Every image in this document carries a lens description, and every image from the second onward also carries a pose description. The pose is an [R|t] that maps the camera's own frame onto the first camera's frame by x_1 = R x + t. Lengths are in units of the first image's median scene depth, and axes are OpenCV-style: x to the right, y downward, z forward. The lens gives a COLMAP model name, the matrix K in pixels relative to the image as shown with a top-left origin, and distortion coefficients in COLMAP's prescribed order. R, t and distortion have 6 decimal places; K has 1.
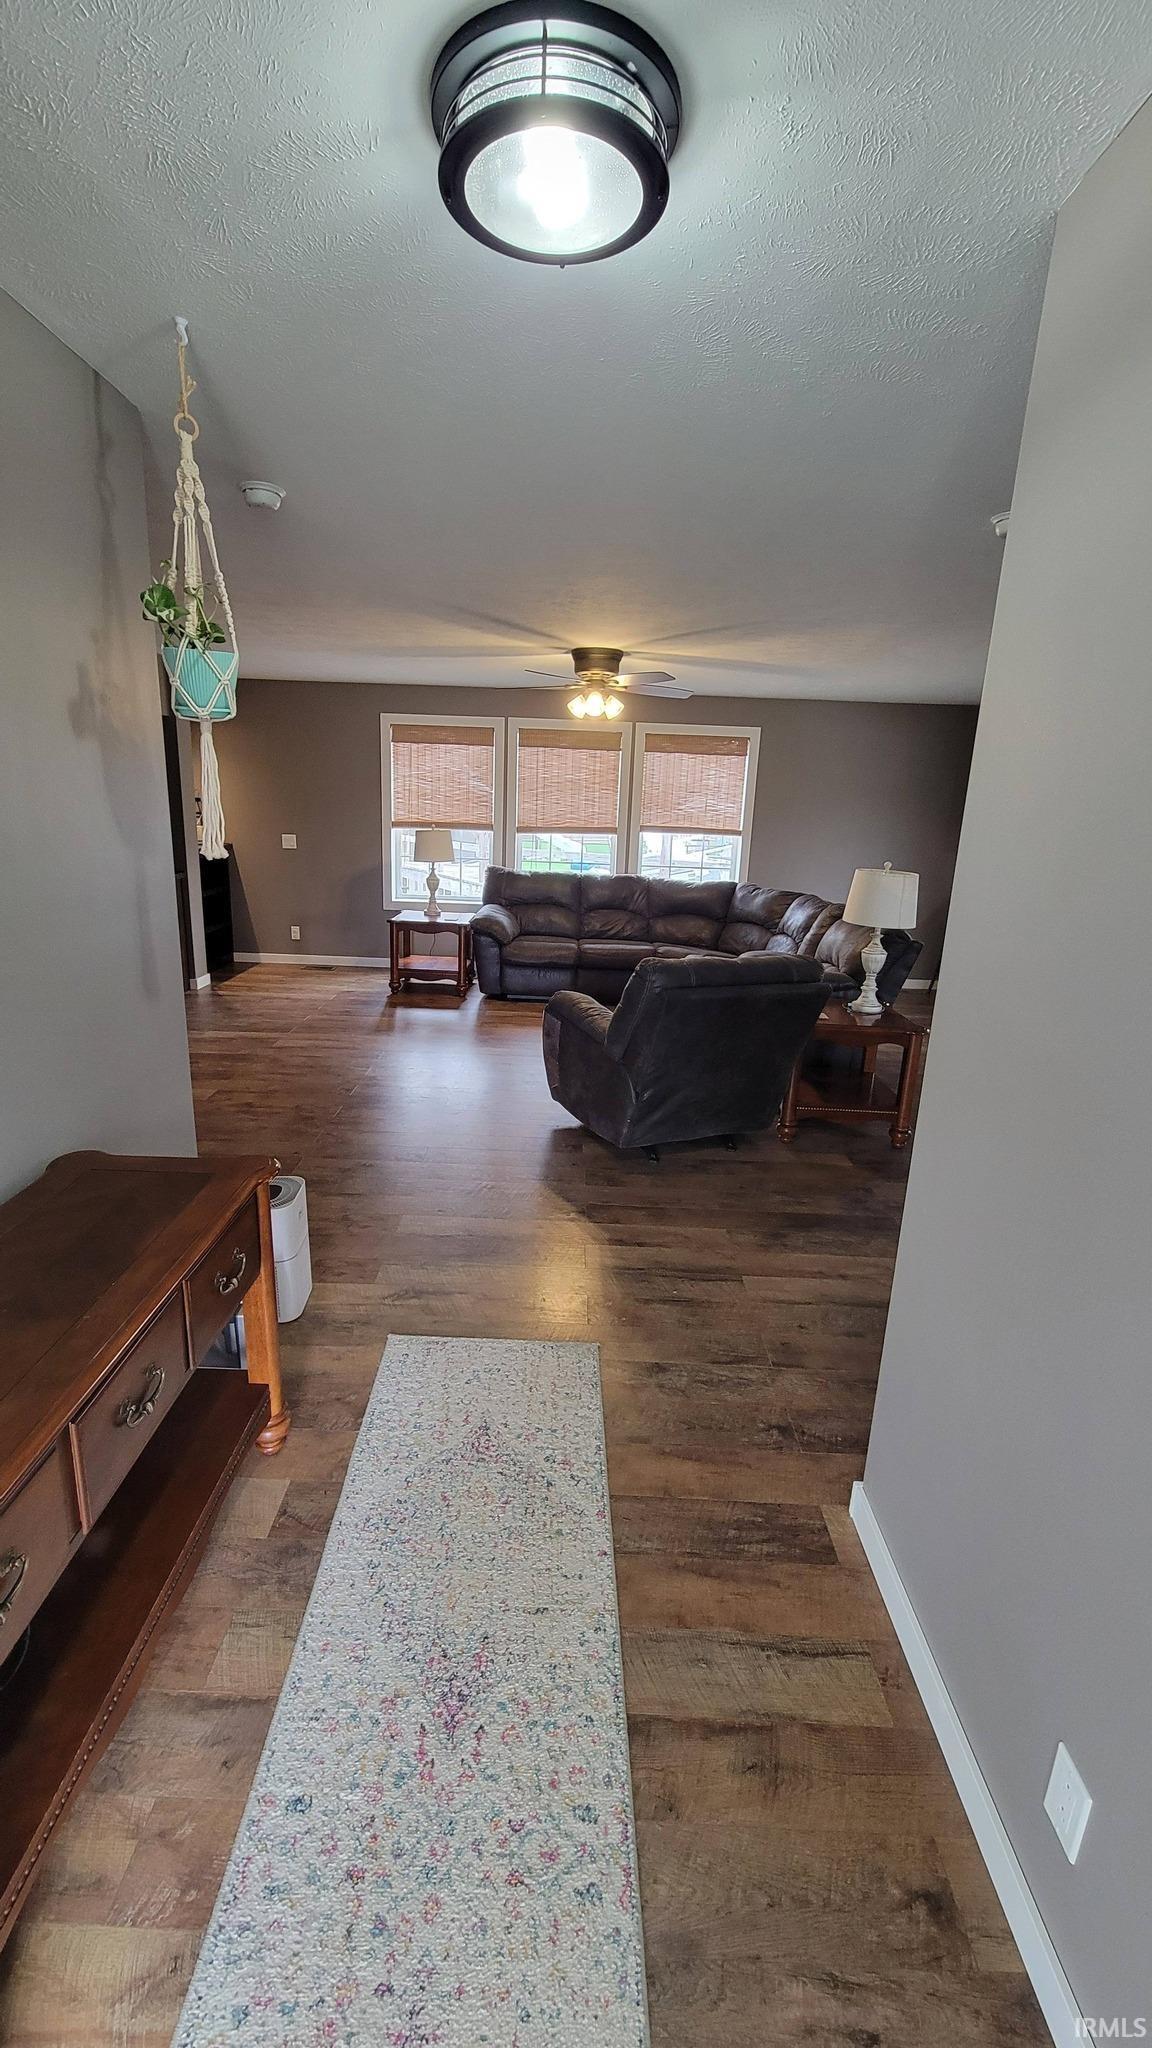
lens RADIAL K [[835.8, 0, 571.2], [0, 835.8, 1019.3], [0, 0, 1]] dist [0.000850, -0.001038]
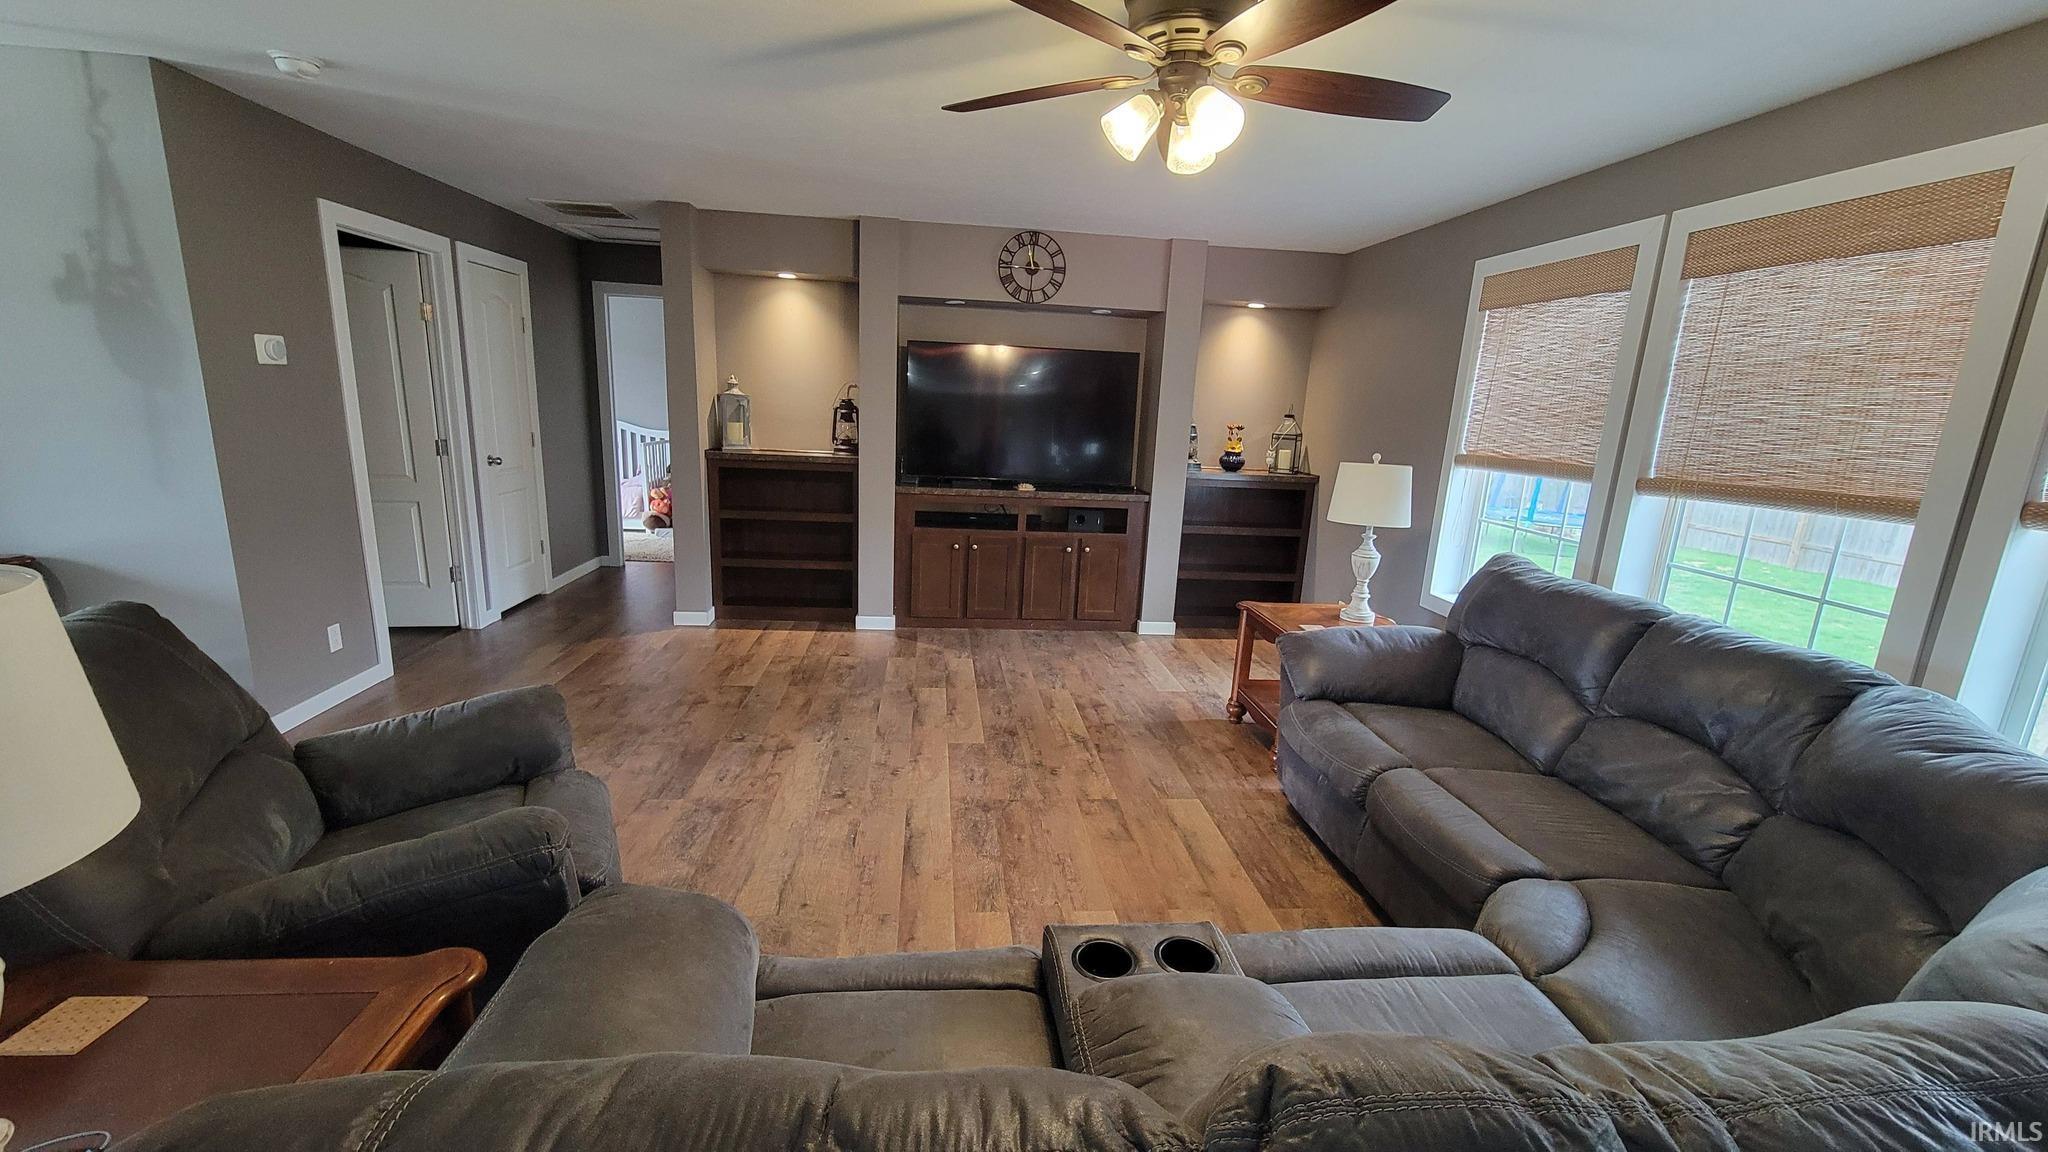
lens RADIAL K [[835.8, 0, 1020.8], [0, 835.8, 590.8], [0, 0, 1]] dist [0.000850, -0.001038]
pose [[0.107673, 0.192640, -0.975344, 0.351672], [-0.294889, 0.943086, 0.153715, -0.171884], [0.949446, 0.271068, 0.158352, 0.749845]]
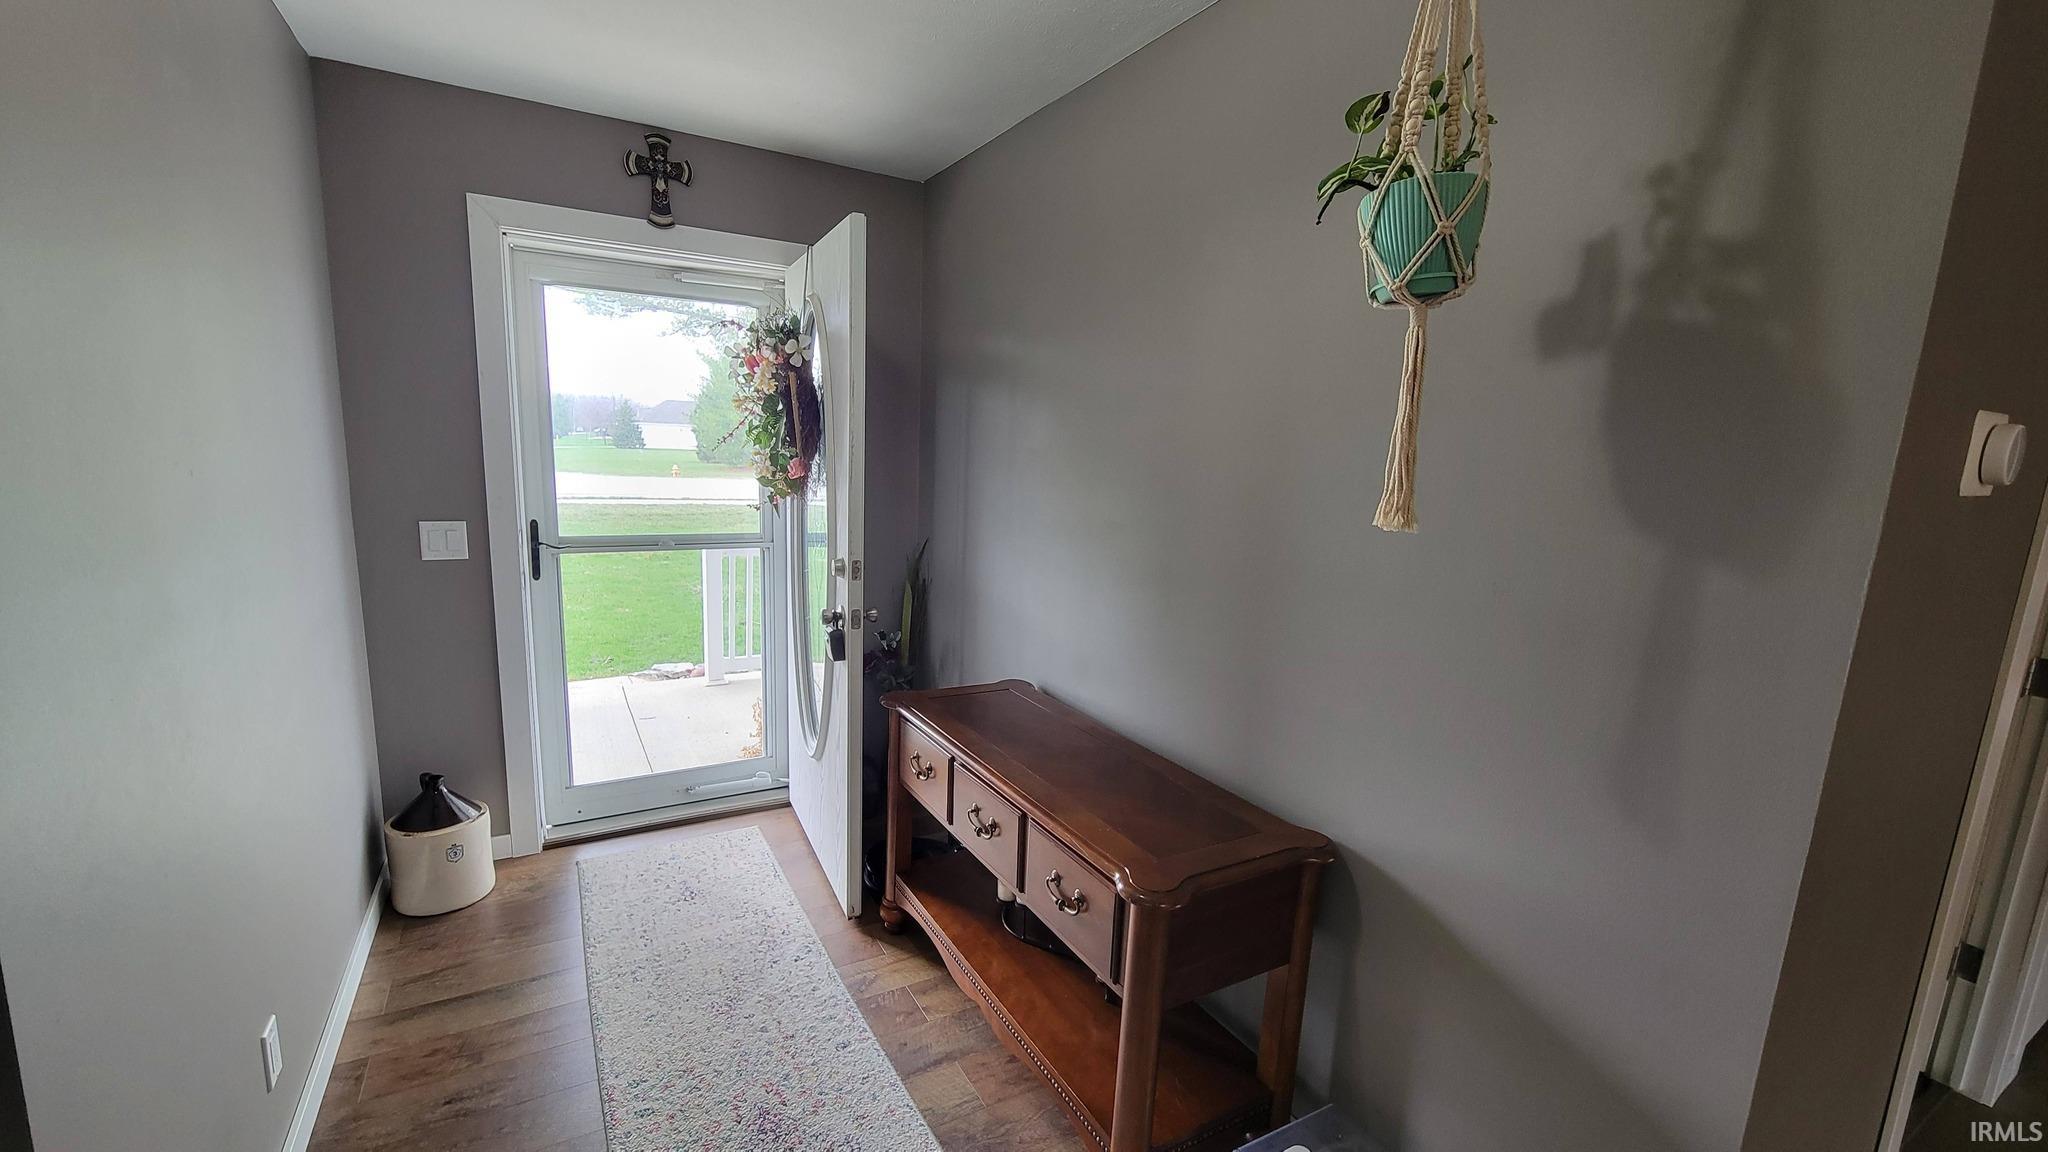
lens RADIAL K [[835.8, 0, 1021.6], [0, 835.8, 598.4], [0, 0, 1]] dist [0.000850, -0.001038]
pose [[-0.863049, 0.017154, -0.504829, 0.032668], [-0.200115, 0.906034, 0.372903, -0.095016], [0.463789, 0.422857, -0.778519, 0.408454]]
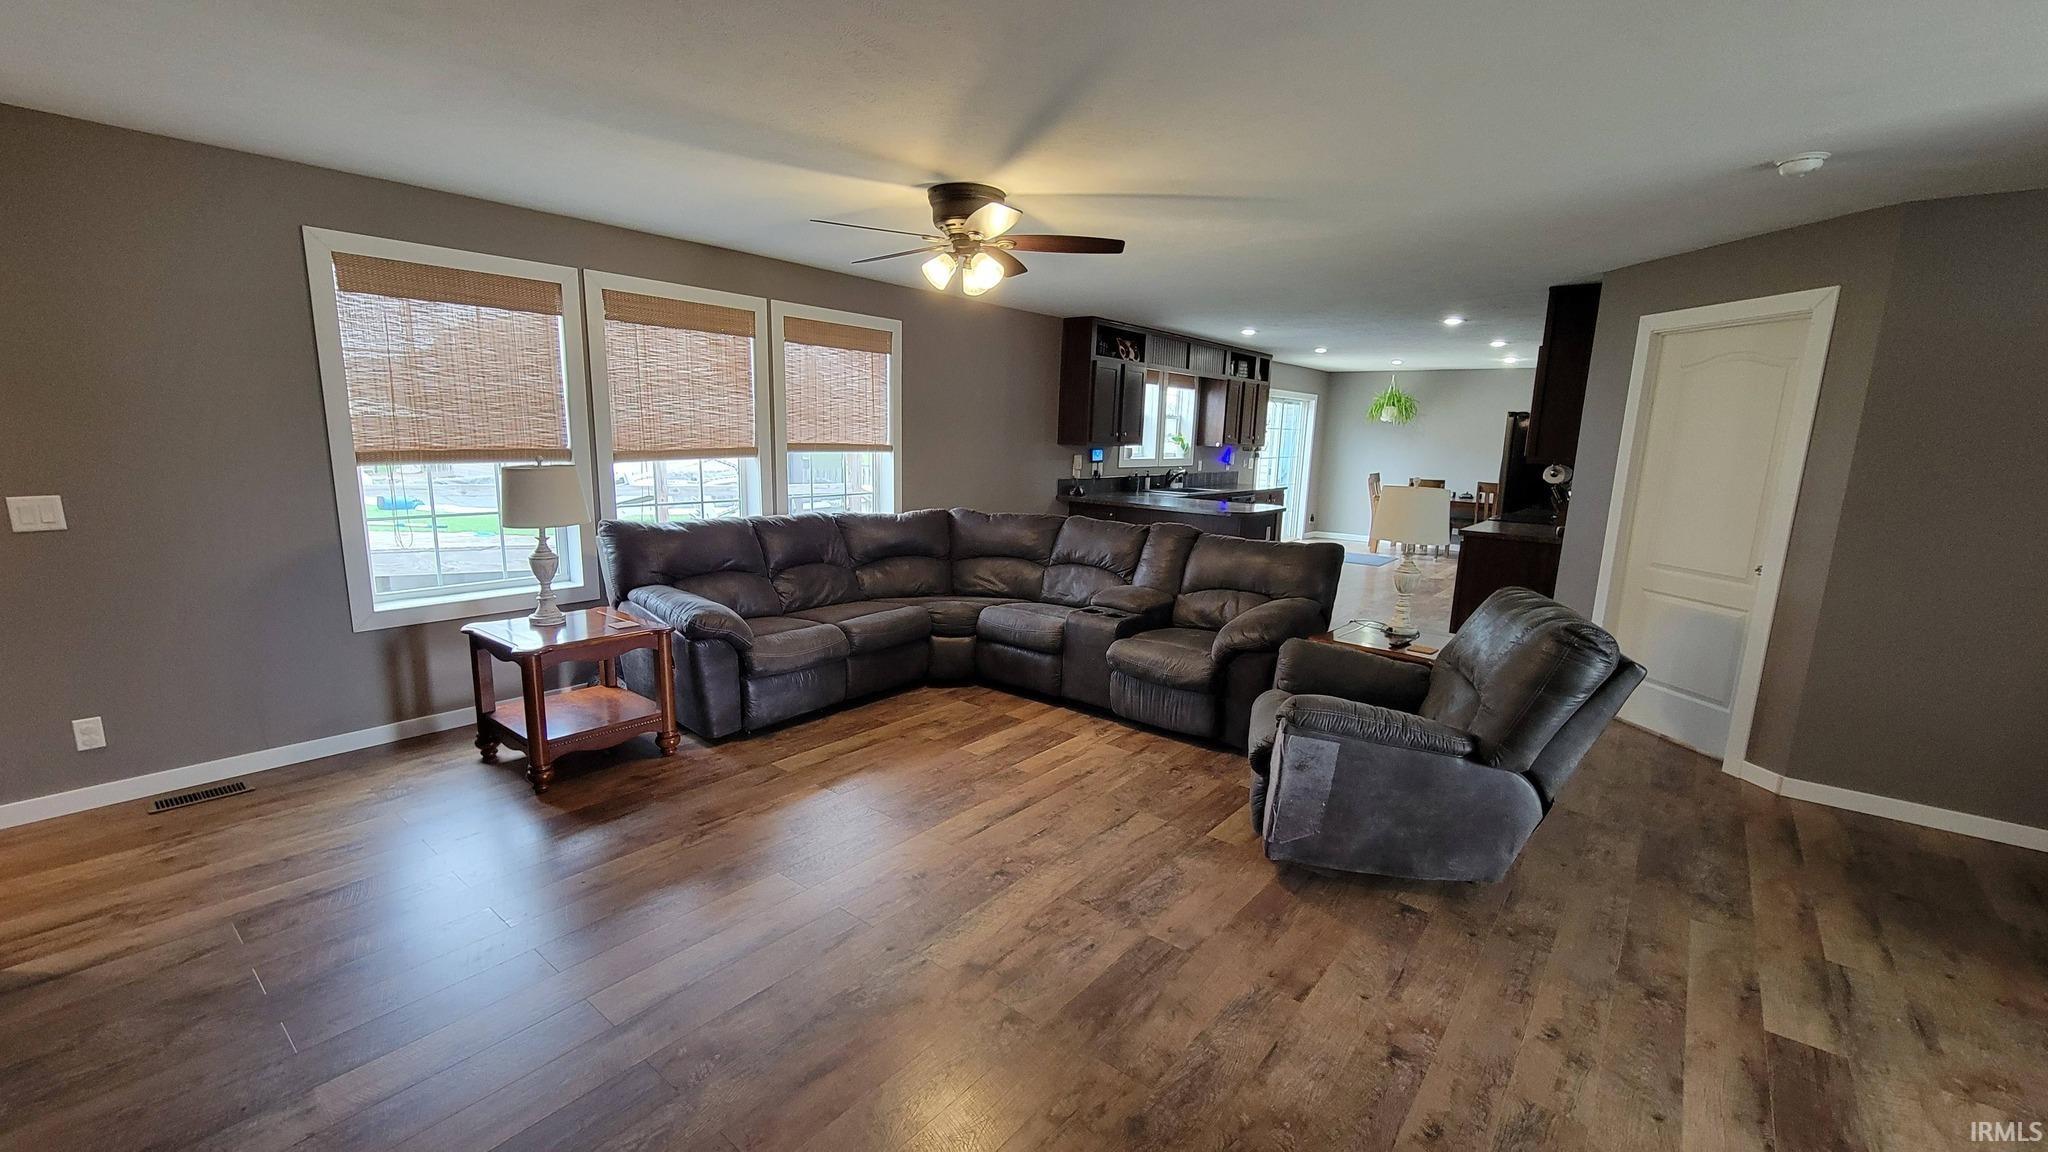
lens RADIAL K [[835.8, 0, 1023.7], [0, 835.8, 590.6], [0, 0, 1]] dist [0.000850, -0.001038]
pose [[0.622556, -0.168533, 0.764212, -0.403168], [0.195141, 0.979120, 0.056958, -0.124137], [-0.757855, 0.113670, 0.642445, 0.454352]]
